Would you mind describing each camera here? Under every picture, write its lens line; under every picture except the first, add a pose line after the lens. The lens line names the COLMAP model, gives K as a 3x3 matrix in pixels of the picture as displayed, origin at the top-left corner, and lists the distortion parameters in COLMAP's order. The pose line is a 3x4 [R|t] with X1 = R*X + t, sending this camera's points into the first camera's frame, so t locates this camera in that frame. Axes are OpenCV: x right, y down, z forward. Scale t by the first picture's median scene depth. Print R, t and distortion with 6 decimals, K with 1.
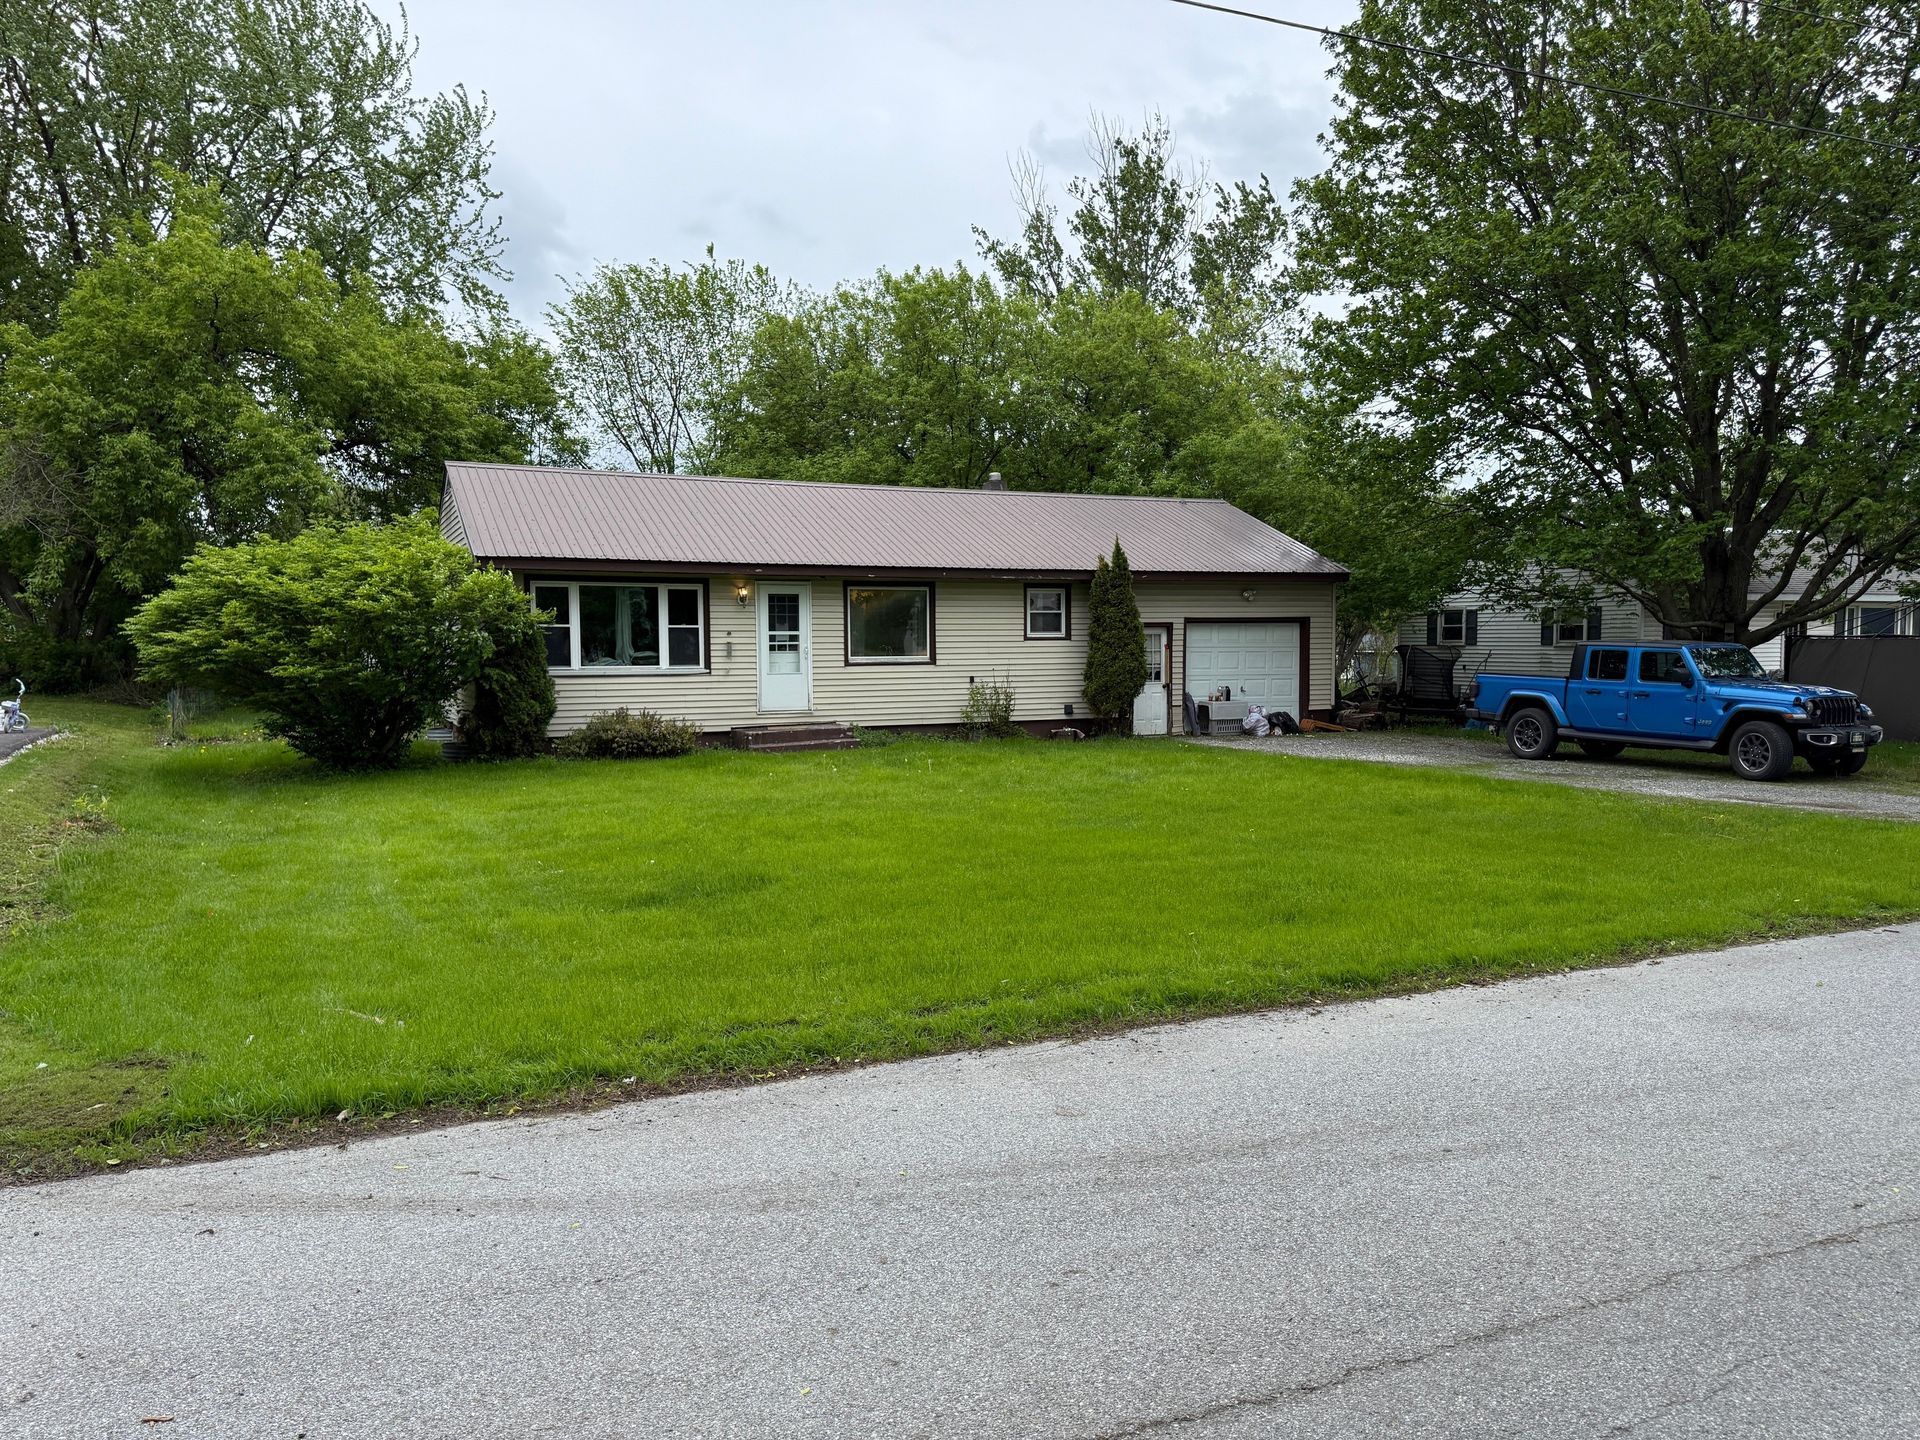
lens RADIAL K [[1364.3, 0, 960.5], [0, 1364.3, 725.4], [0, 0, 1]] dist [0.082288, -0.072695]
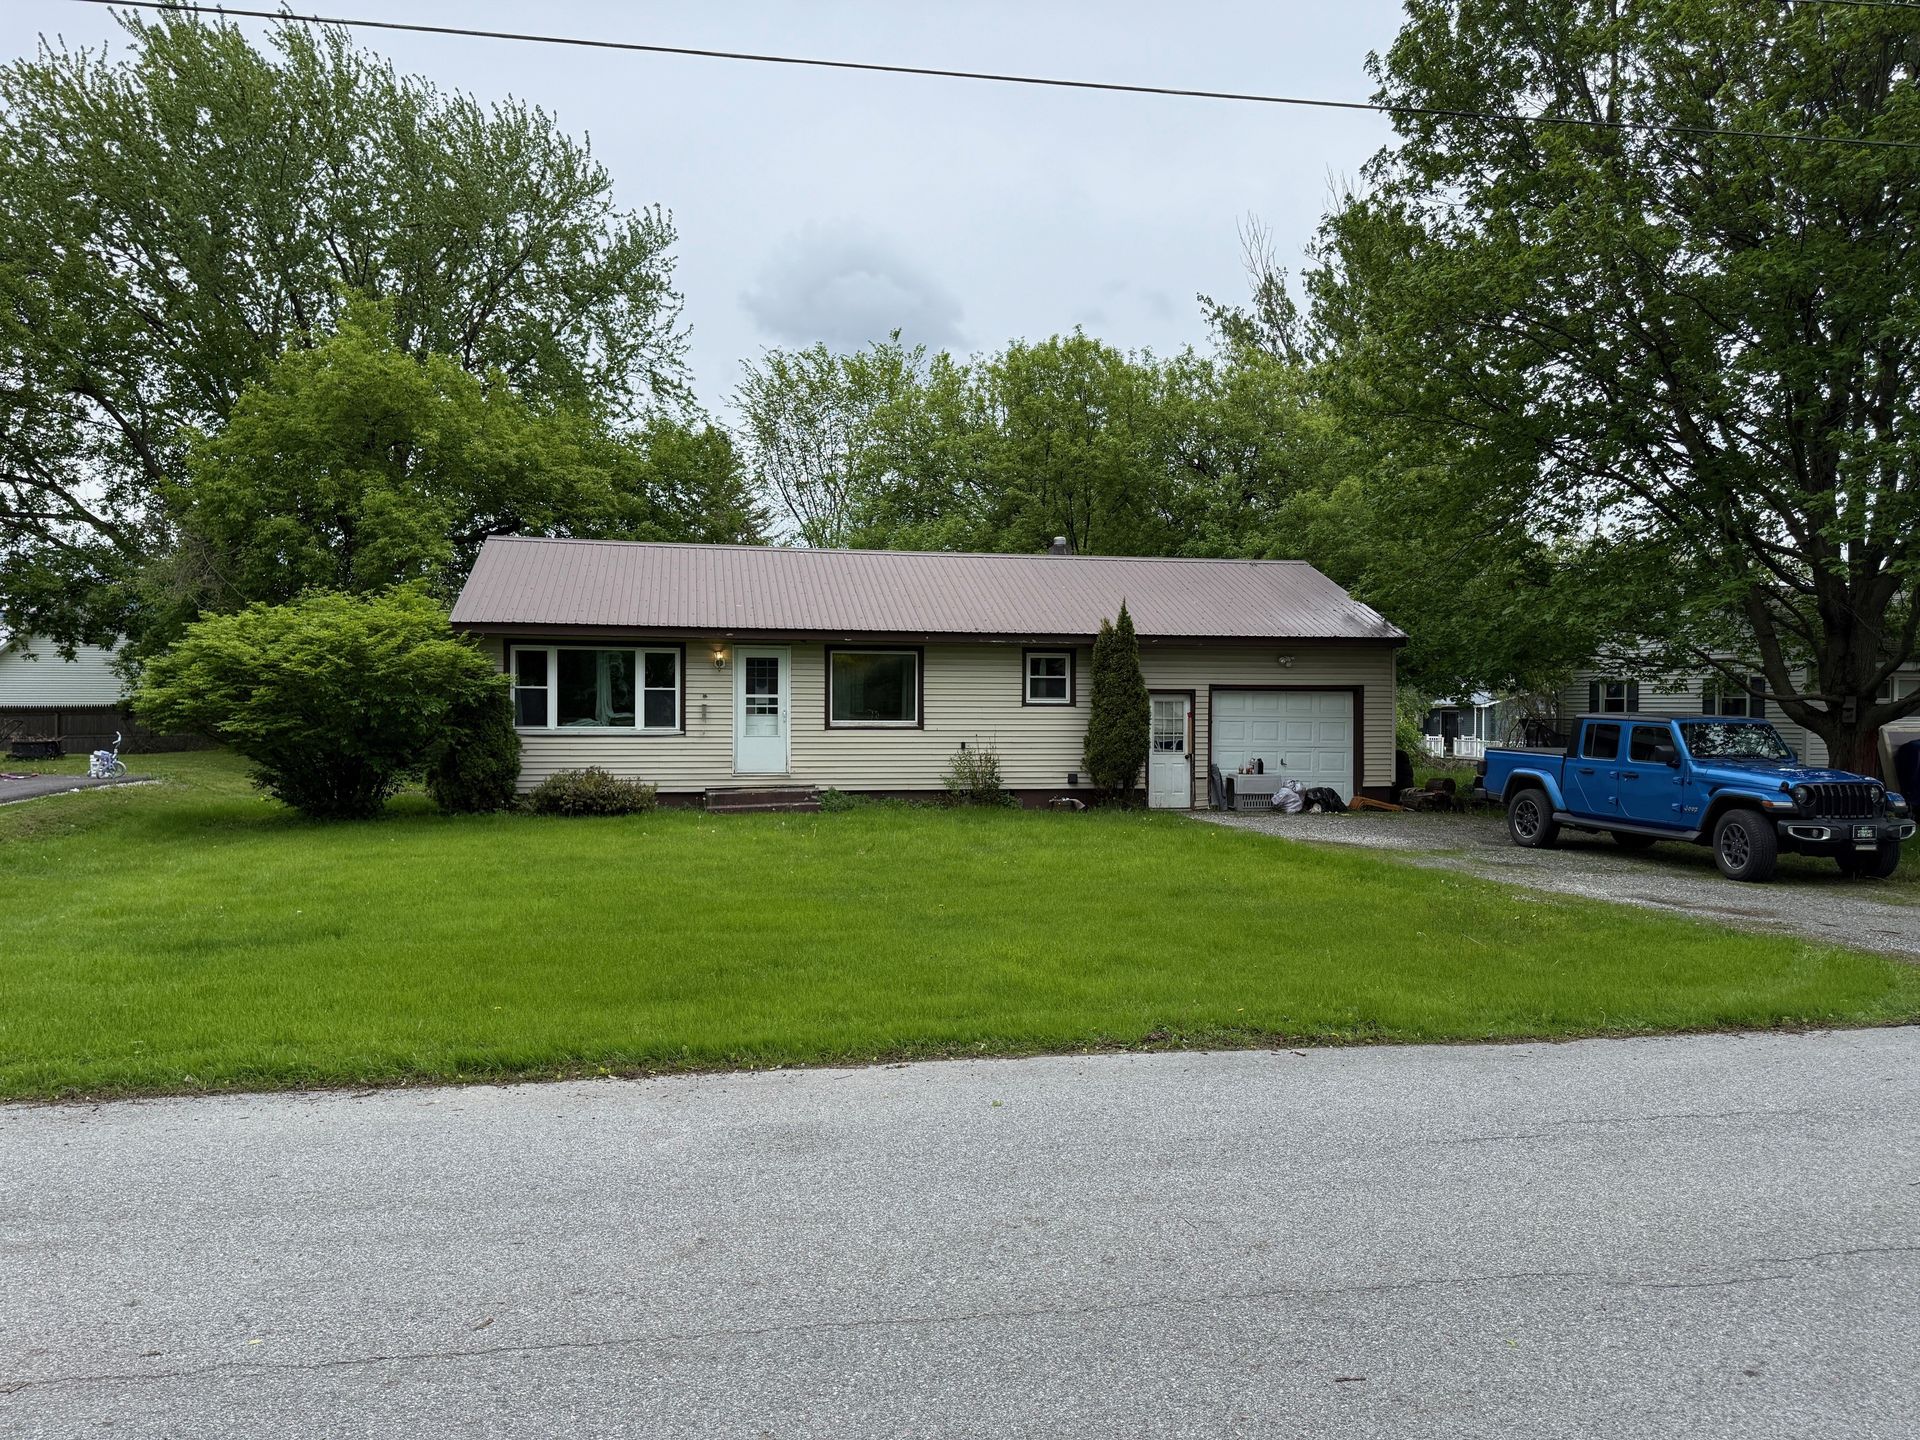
lens RADIAL K [[1364.3, 0, 960.5], [0, 1364.3, 725.4], [0, 0, 1]] dist [0.082288, -0.072695]
pose [[0.972048, 0.013397, -0.234400, 0.245258], [-0.025513, 0.998486, -0.048734, -0.000548], [0.233392, 0.053351, 0.970918, 0.053012]]
